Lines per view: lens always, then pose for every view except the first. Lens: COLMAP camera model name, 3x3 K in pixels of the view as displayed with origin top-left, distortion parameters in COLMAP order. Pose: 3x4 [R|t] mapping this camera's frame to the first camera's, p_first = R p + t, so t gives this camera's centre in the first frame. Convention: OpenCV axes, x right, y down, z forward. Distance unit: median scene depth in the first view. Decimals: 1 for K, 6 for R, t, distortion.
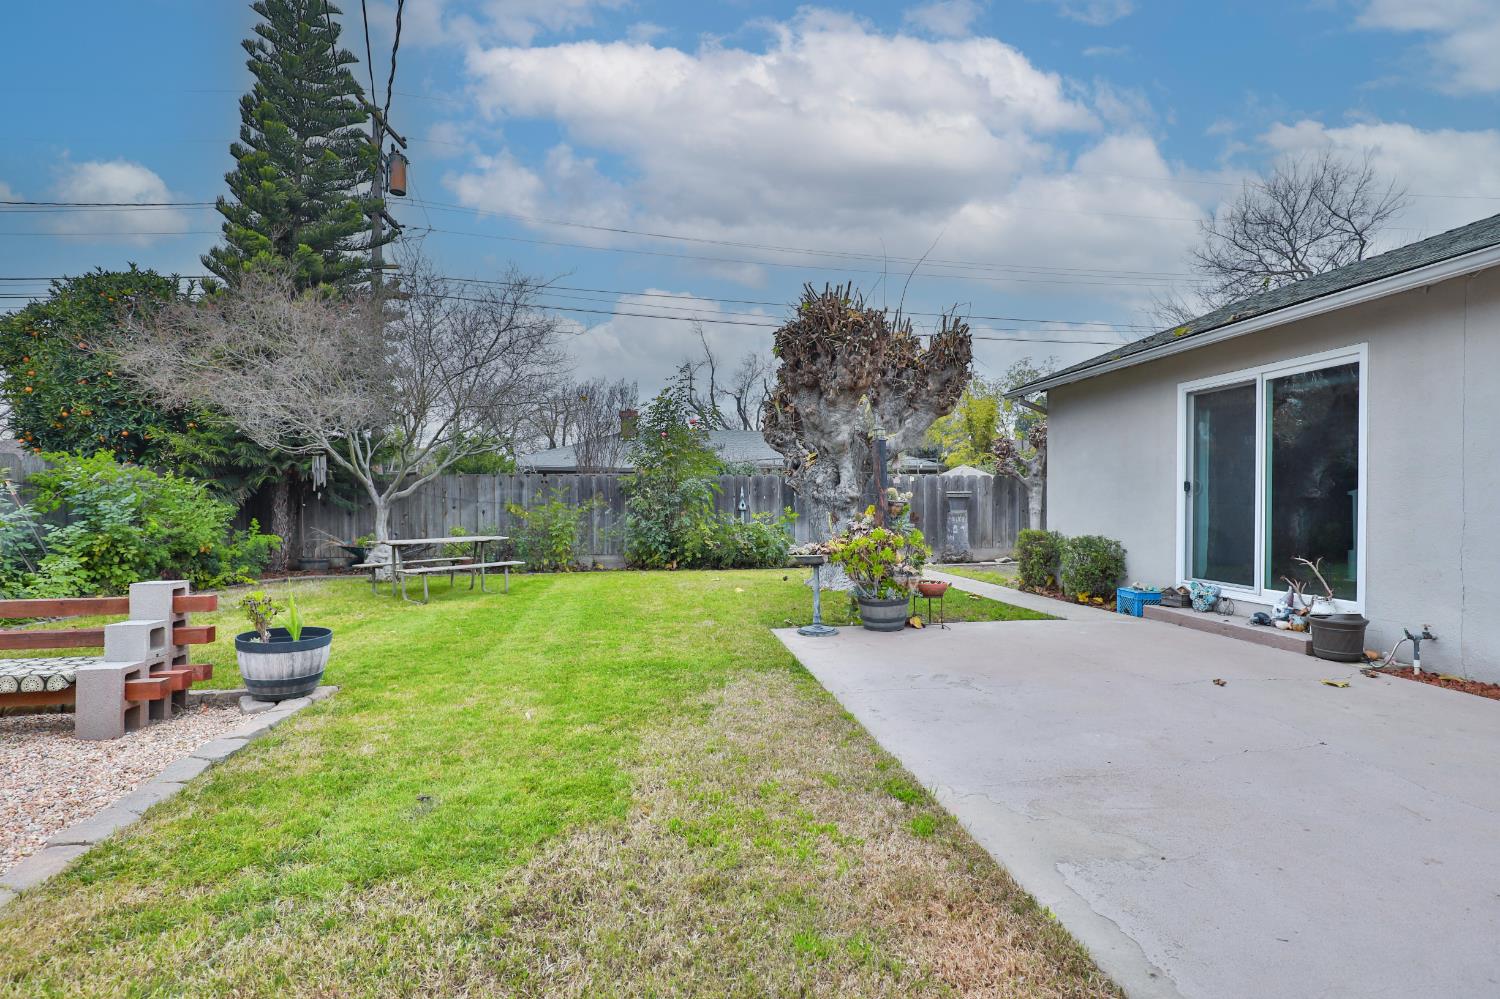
lens RADIAL K [[692.7, 0, 746.1], [0, 692.7, 510.9], [0, 0, 1]] dist [-0.009731, 0.001143]
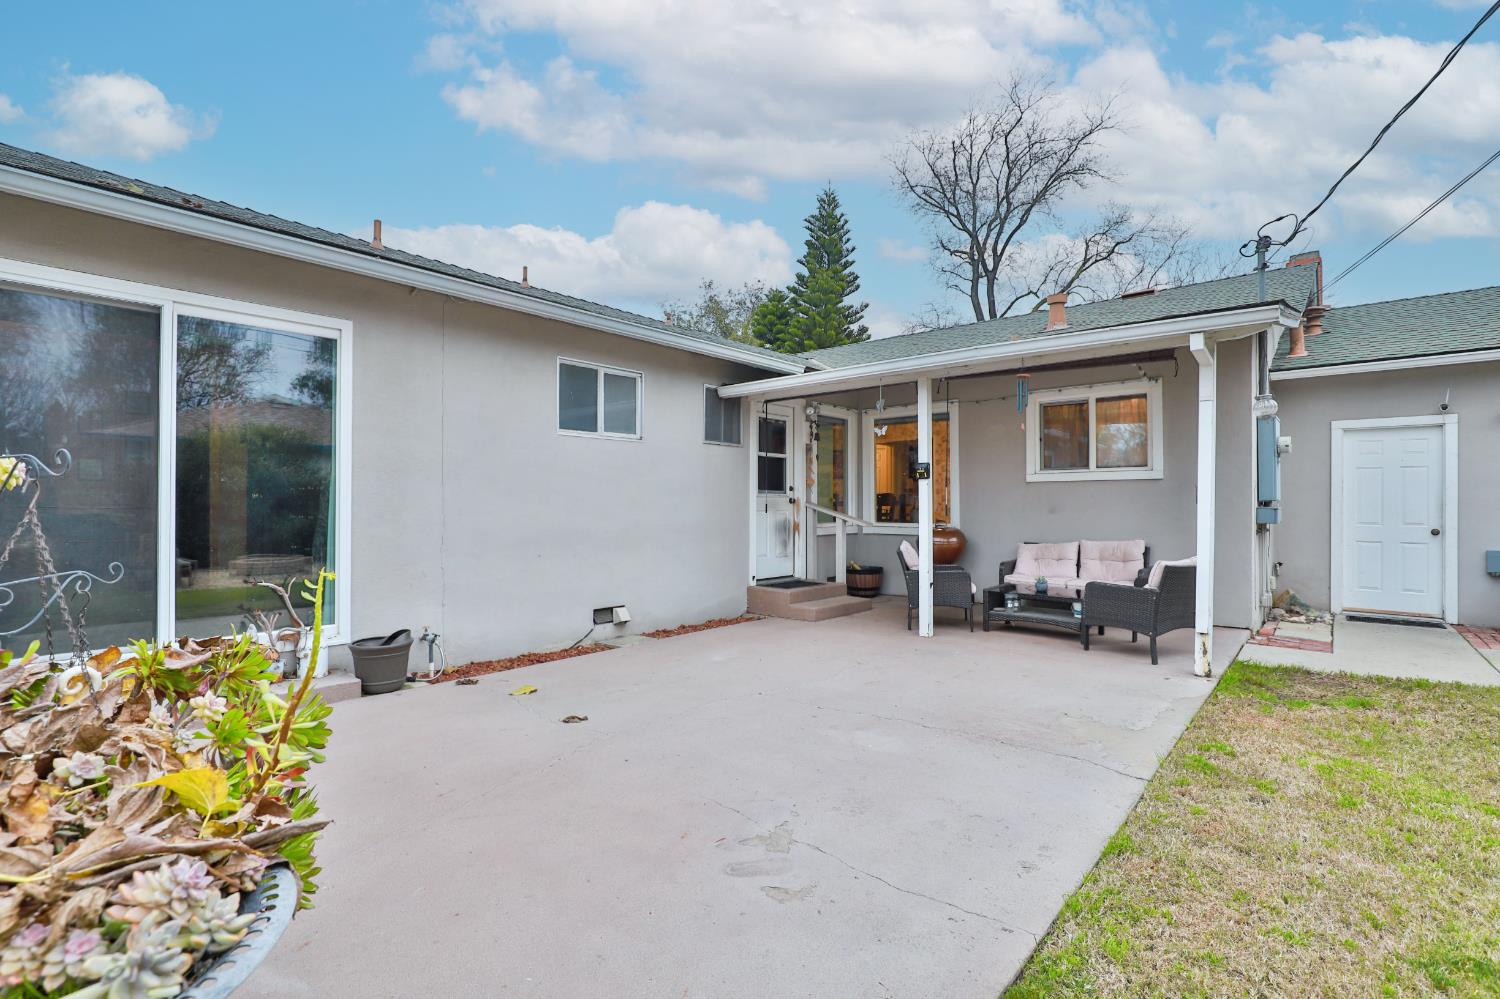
lens RADIAL K [[692.7, 0, 739.3], [0, 692.7, 497.3], [0, 0, 1]] dist [-0.009731, 0.001143]
pose [[-0.662406, 0.010244, 0.749075, -0.041152], [0.023227, 0.999707, 0.006868, -0.011243], [-0.748785, 0.021948, -0.662449, 0.788772]]
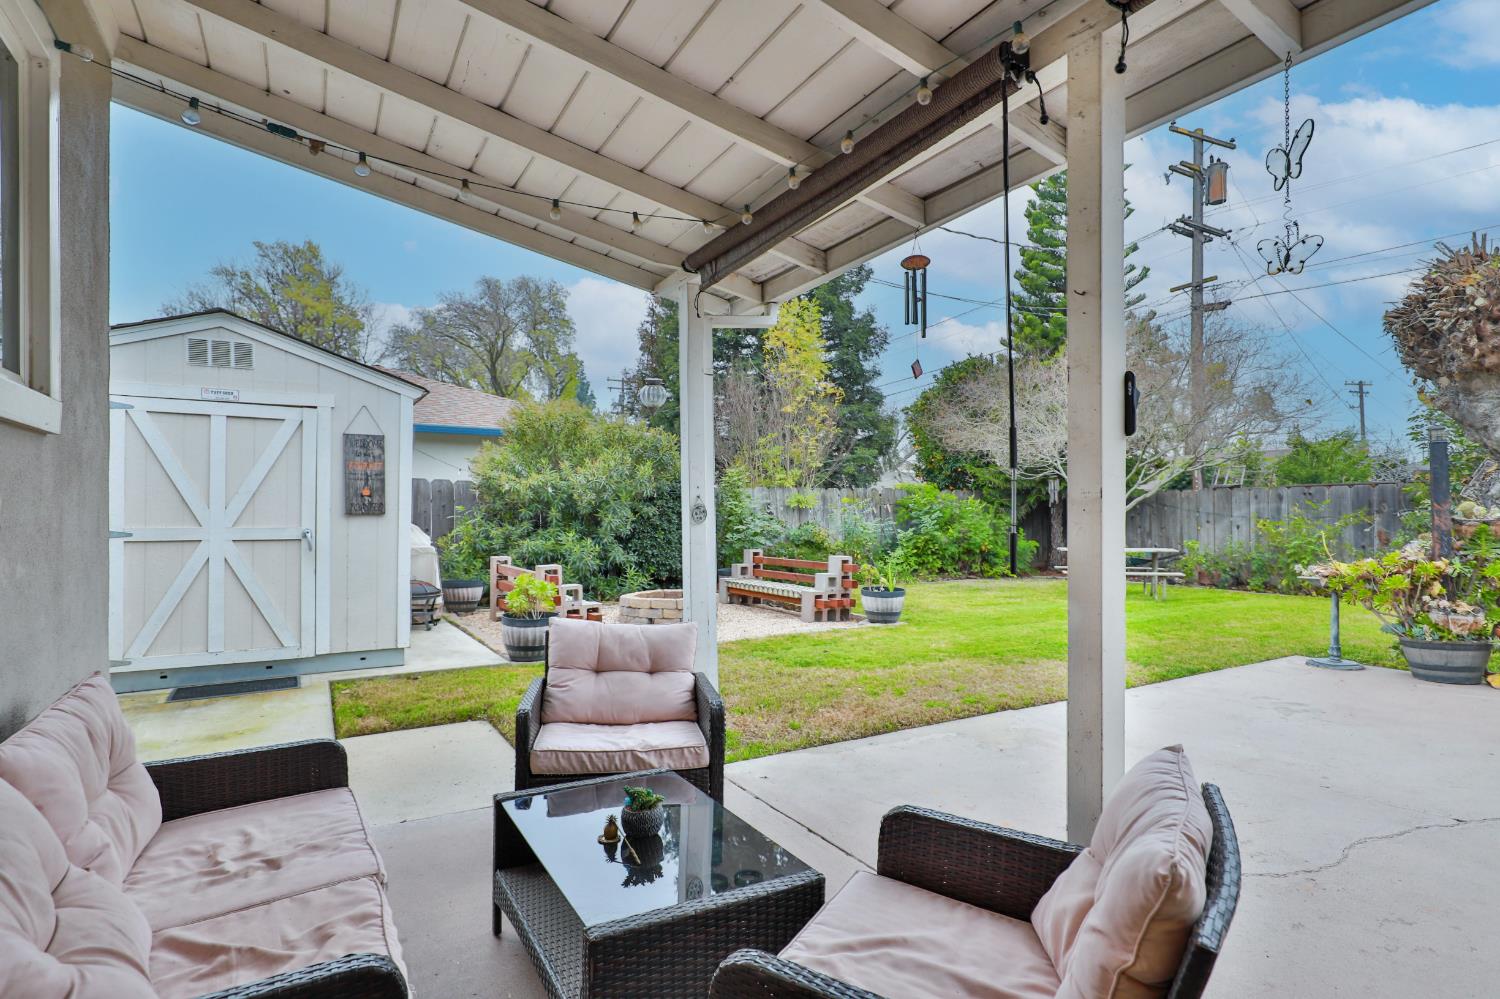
lens RADIAL K [[763.1, 0, 742.8], [0, 763.1, 510.0], [0, 0, 1]] dist [-0.007197, 0.004367]
pose [[0.367459, -0.003889, -0.930032, 0.581159], [-0.013005, 0.999872, -0.009319, -0.004712], [0.929949, 0.015519, 0.367361, -0.054743]]
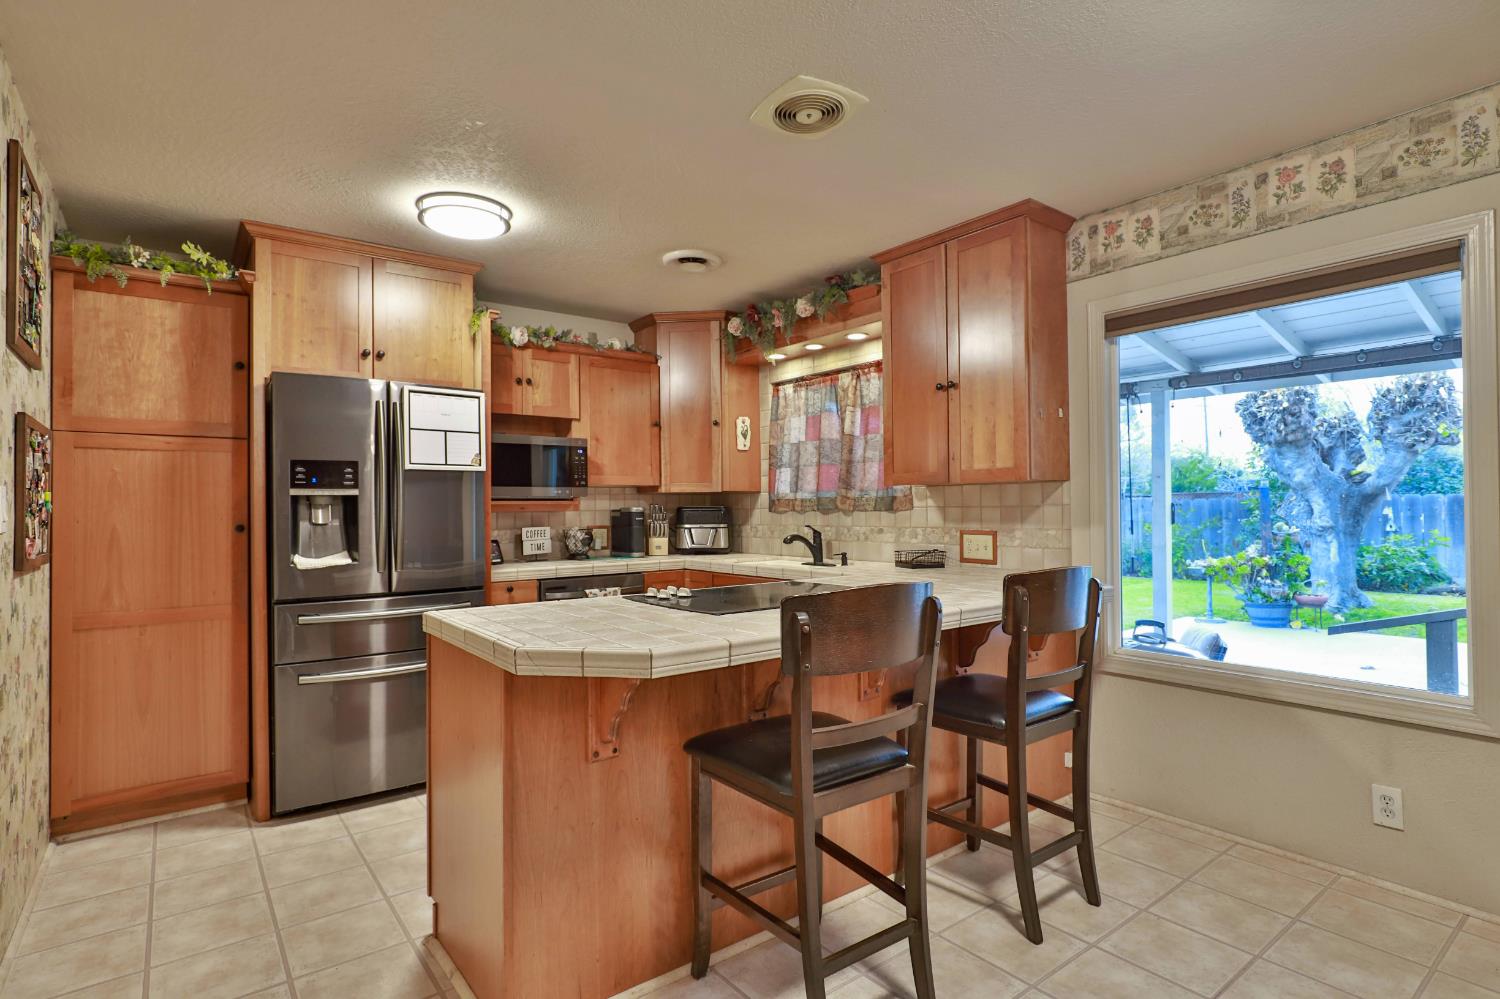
lens RADIAL K [[763.1, 0, 750.3], [0, 763.1, 501.6], [0, 0, 1]] dist [-0.007197, 0.004367]
pose [[0.499867, -0.011838, -0.866021, 0.803379], [-0.004954, 0.999851, -0.016527, -0.036405], [0.866088, 0.012552, 0.499734, -0.512046]]
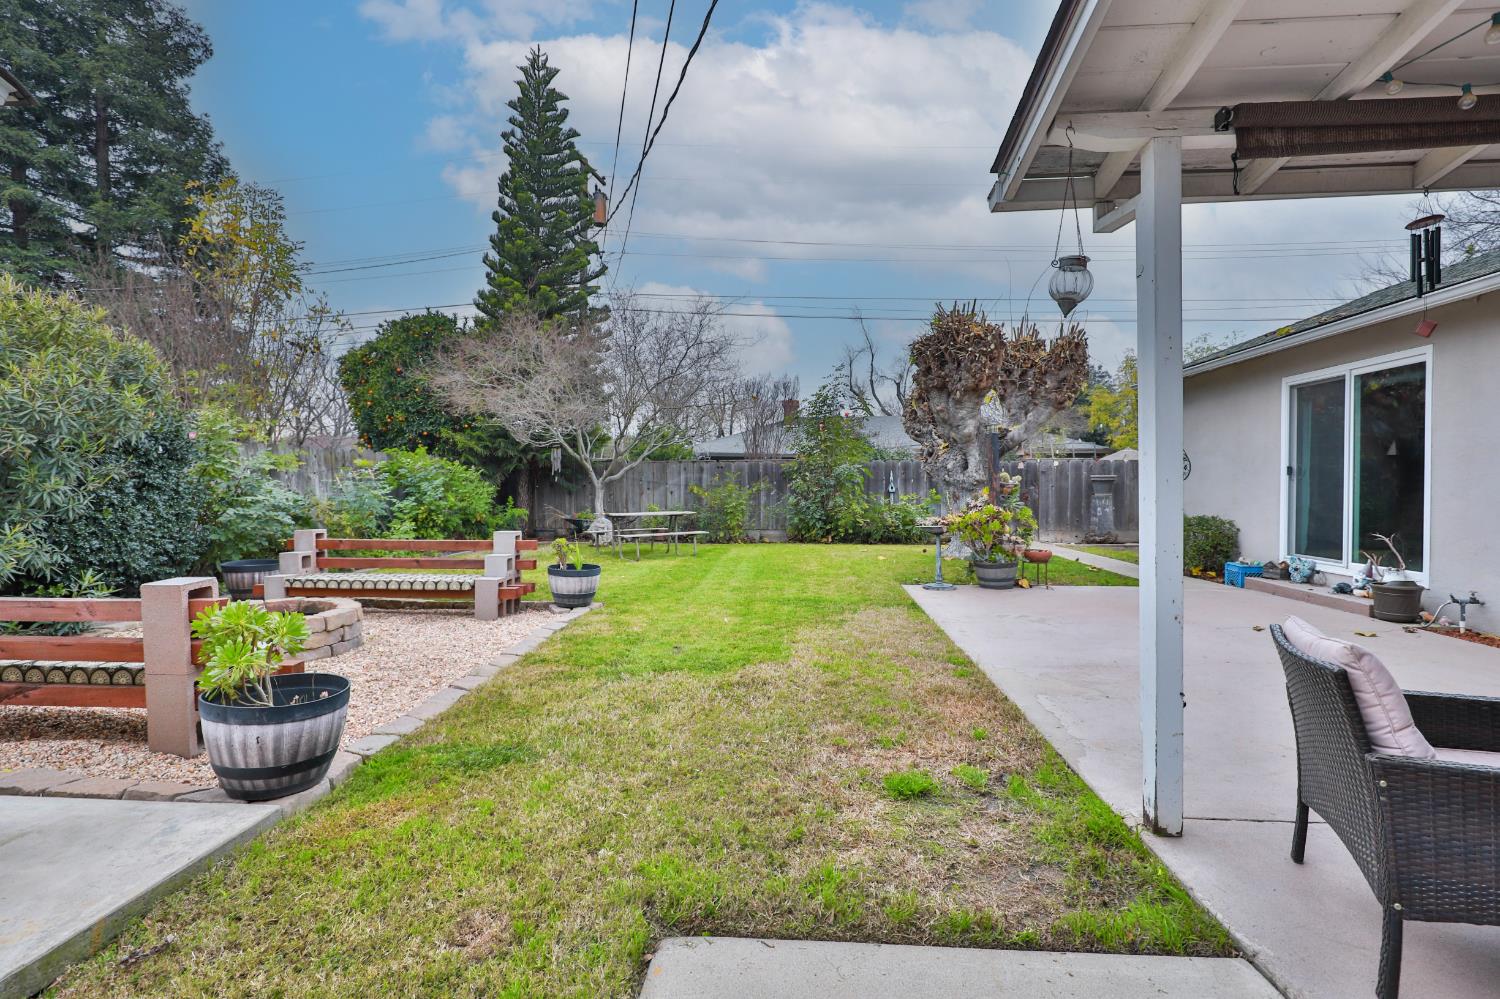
lens RADIAL K [[692.7, 0, 746.6], [0, 692.7, 496.8], [0, 0, 1]] dist [-0.009731, 0.001143]
pose [[0.973503, 0.006113, -0.228594, 0.039384], [-0.005386, 0.999978, 0.003804, 0.005981], [0.228612, -0.002472, 0.973515, -0.238003]]
